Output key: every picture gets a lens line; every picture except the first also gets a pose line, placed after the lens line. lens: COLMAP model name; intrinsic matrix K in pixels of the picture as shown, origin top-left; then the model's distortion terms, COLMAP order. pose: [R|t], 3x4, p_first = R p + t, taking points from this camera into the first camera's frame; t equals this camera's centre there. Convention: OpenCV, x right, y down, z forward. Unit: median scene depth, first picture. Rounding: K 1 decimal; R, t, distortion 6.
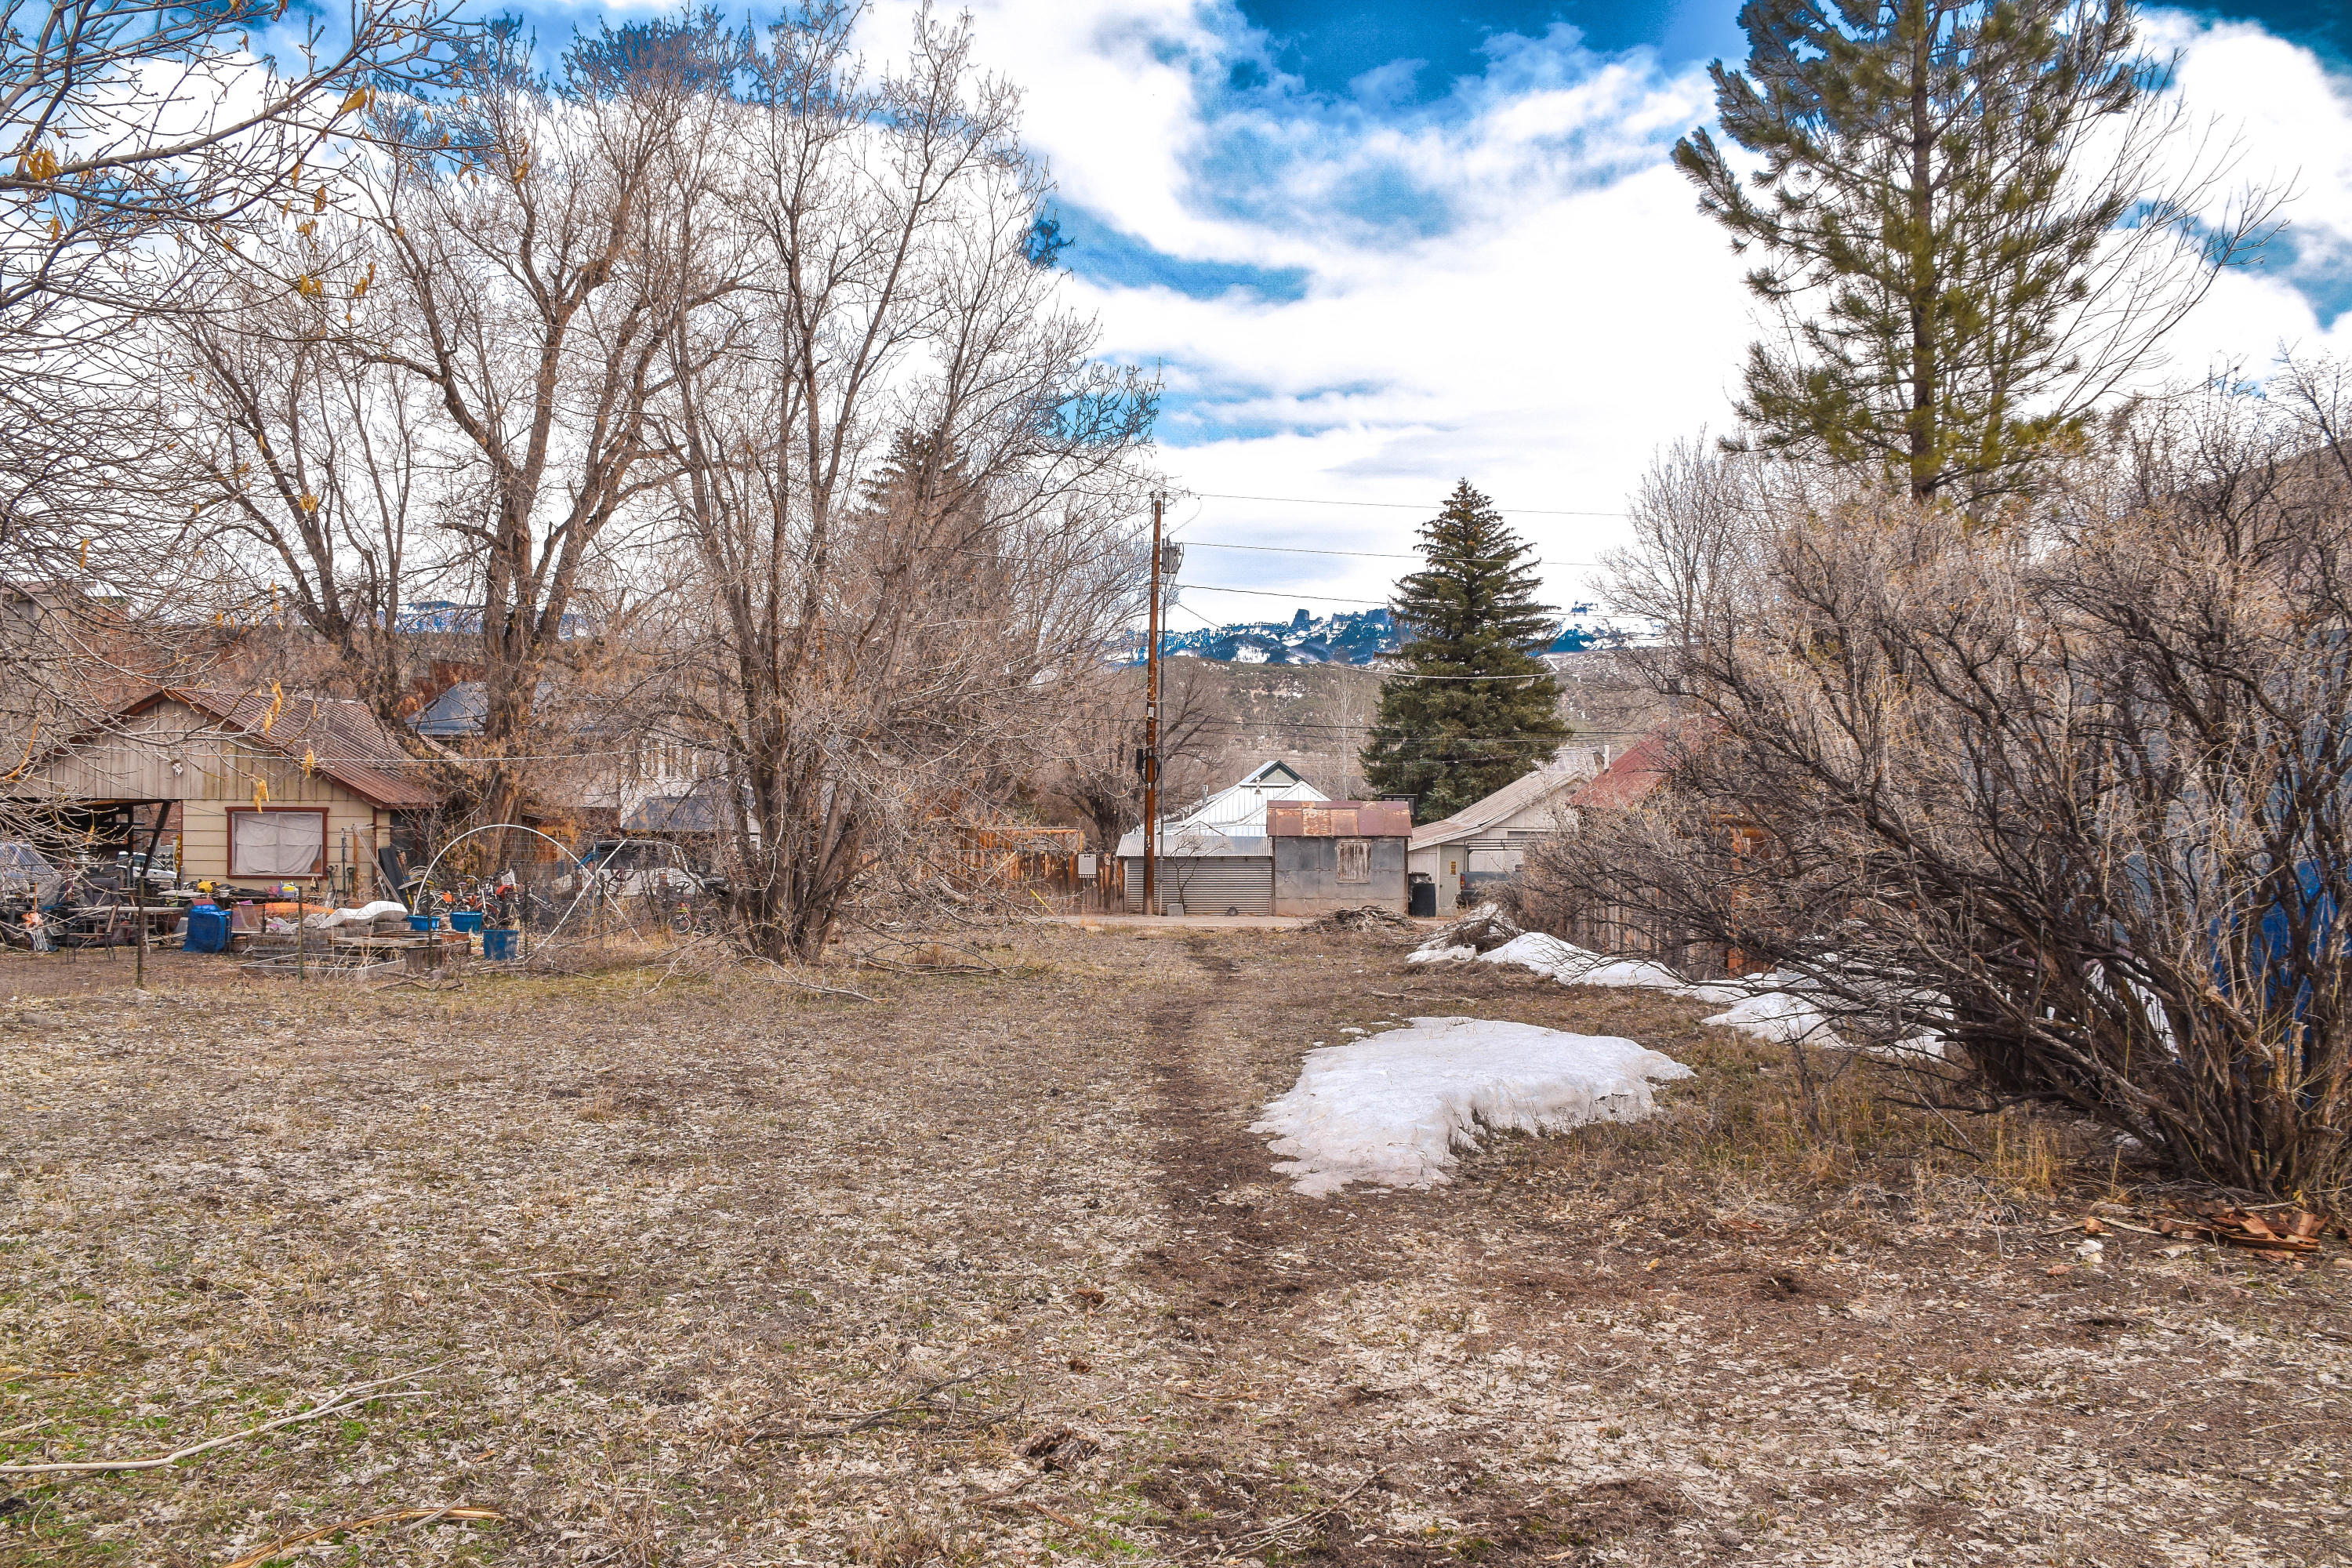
lens RADIAL K [[1840.2, 0, 1175.5], [0, 1840.2, 795.1], [0, 0, 1]] dist [-0.148099, 0.222976]
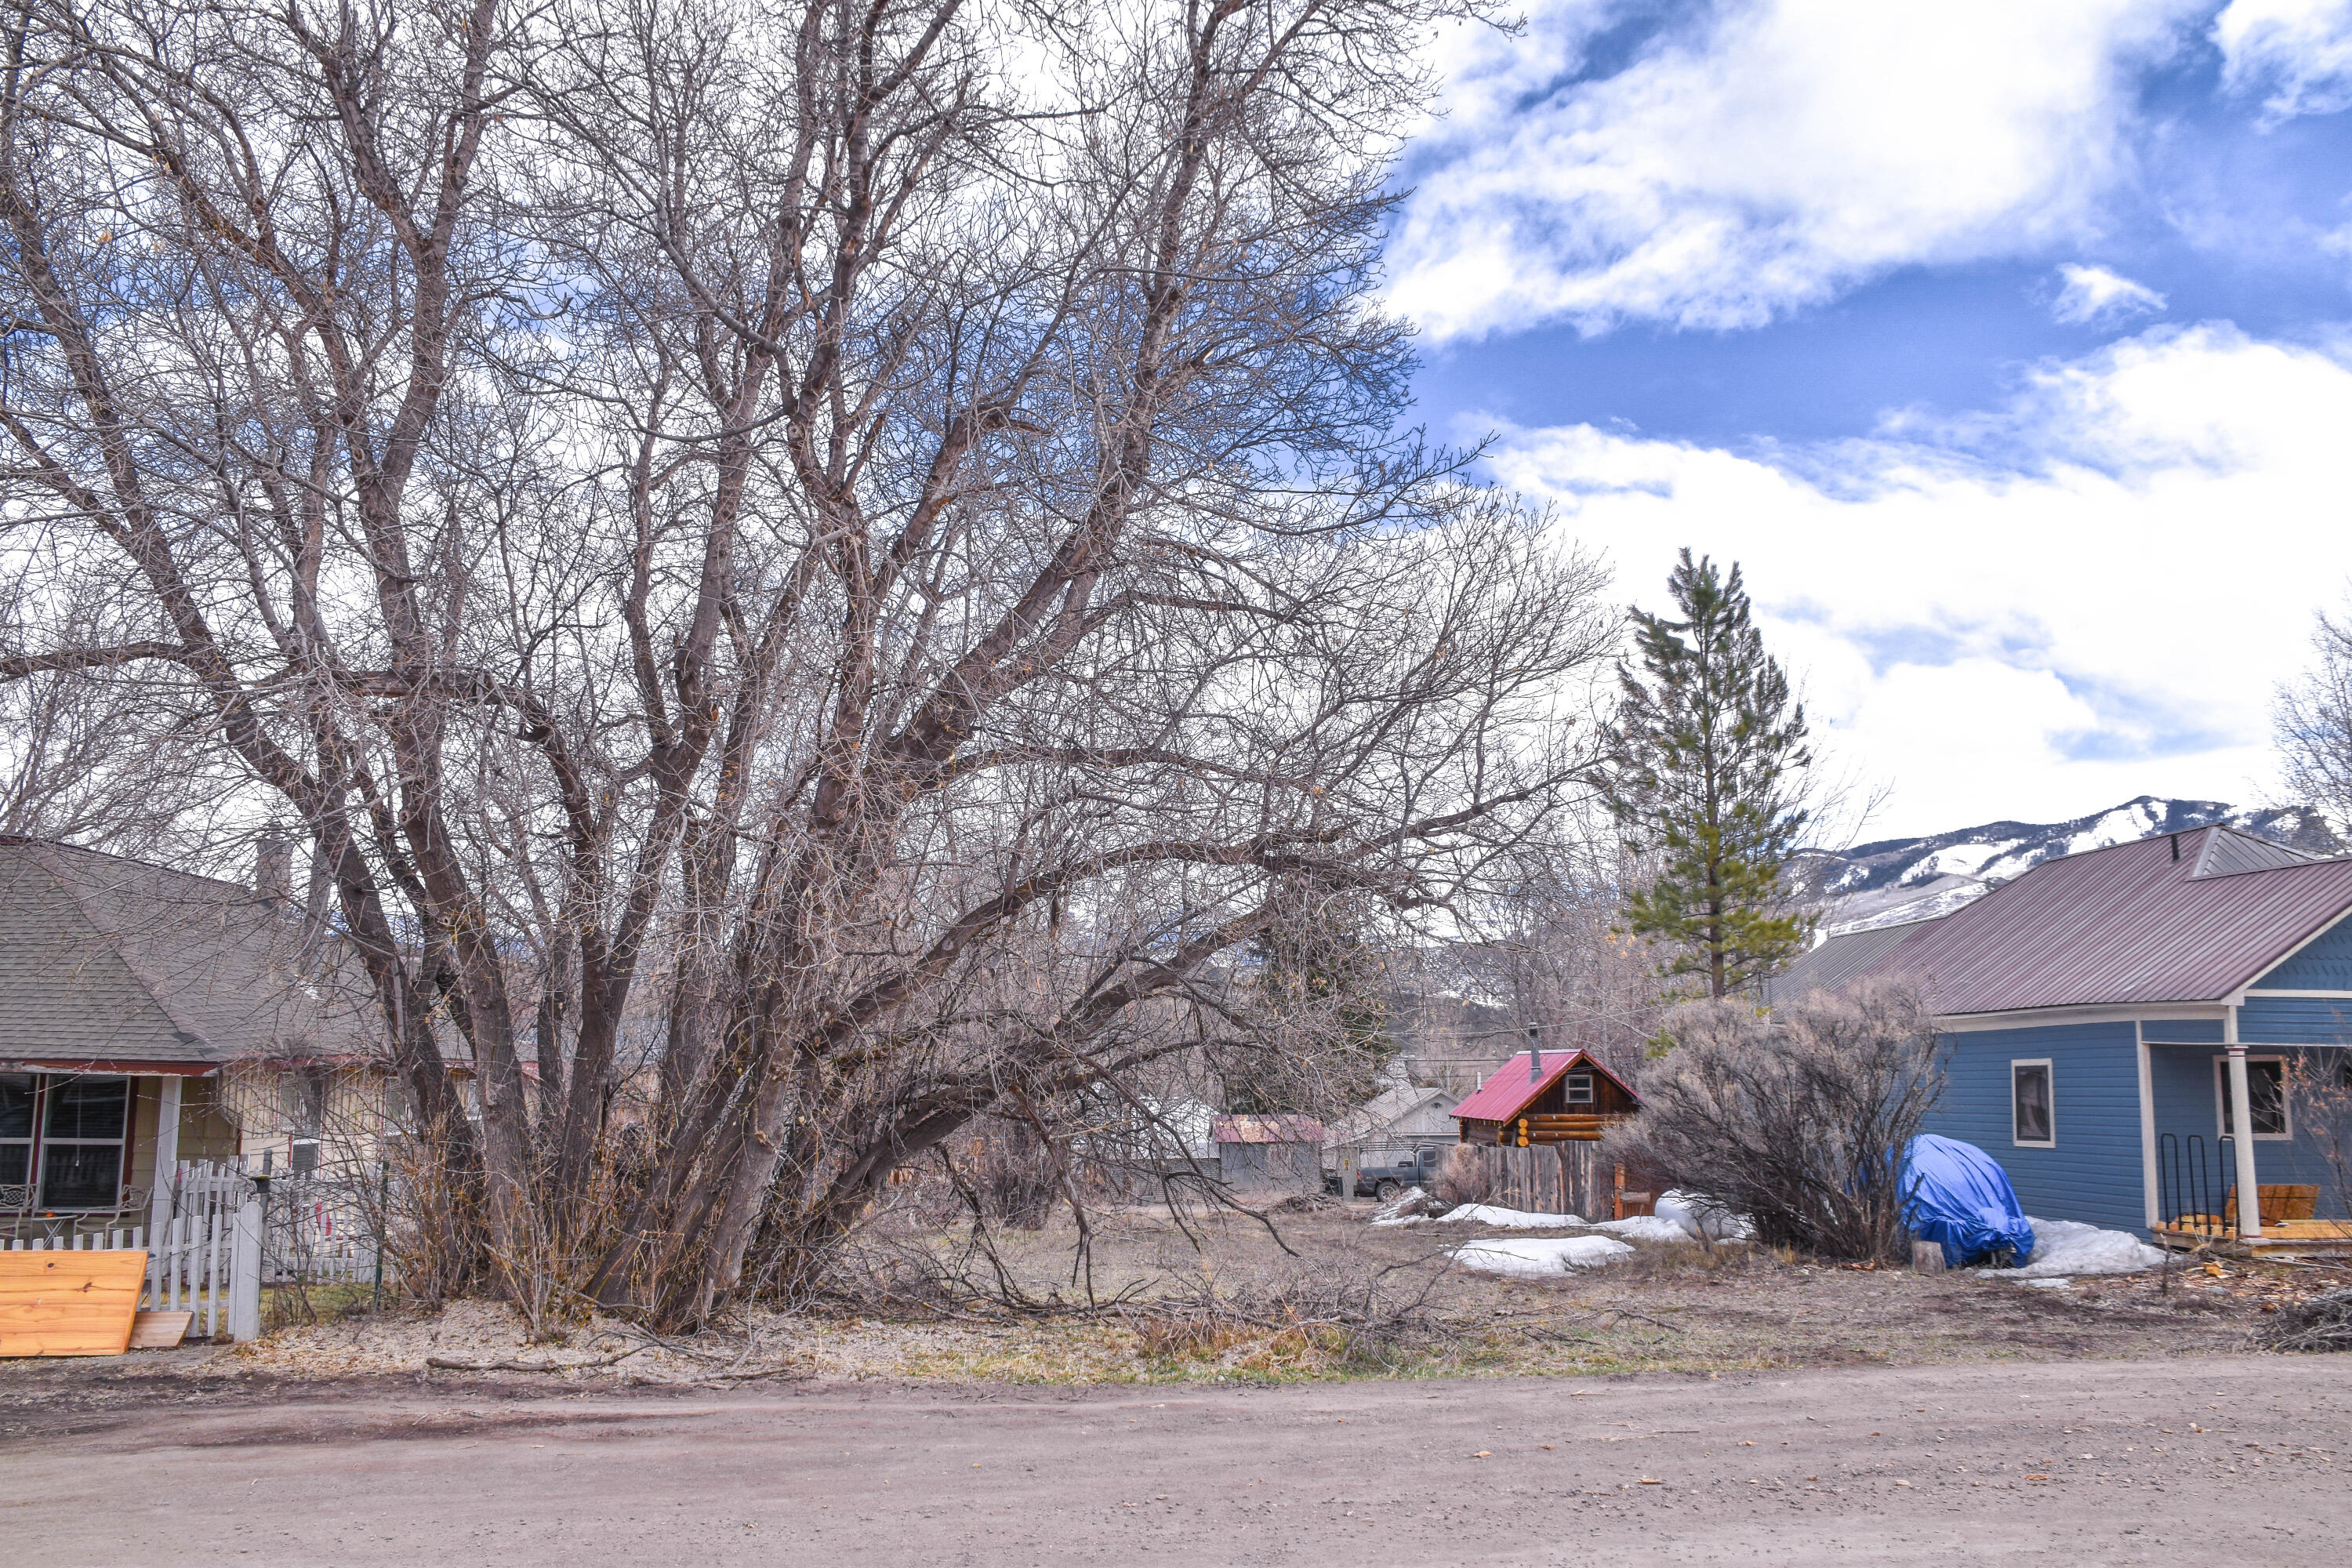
lens RADIAL K [[1840.2, 0, 1175.5], [0, 1840.2, 795.1], [0, 0, 1]] dist [-0.148099, 0.222976]
pose [[0.991788, 0.007365, 0.127680, -0.737371], [0.013263, 0.987035, -0.159959, -0.060898], [-0.127203, 0.160339, 0.978831, -1.546363]]
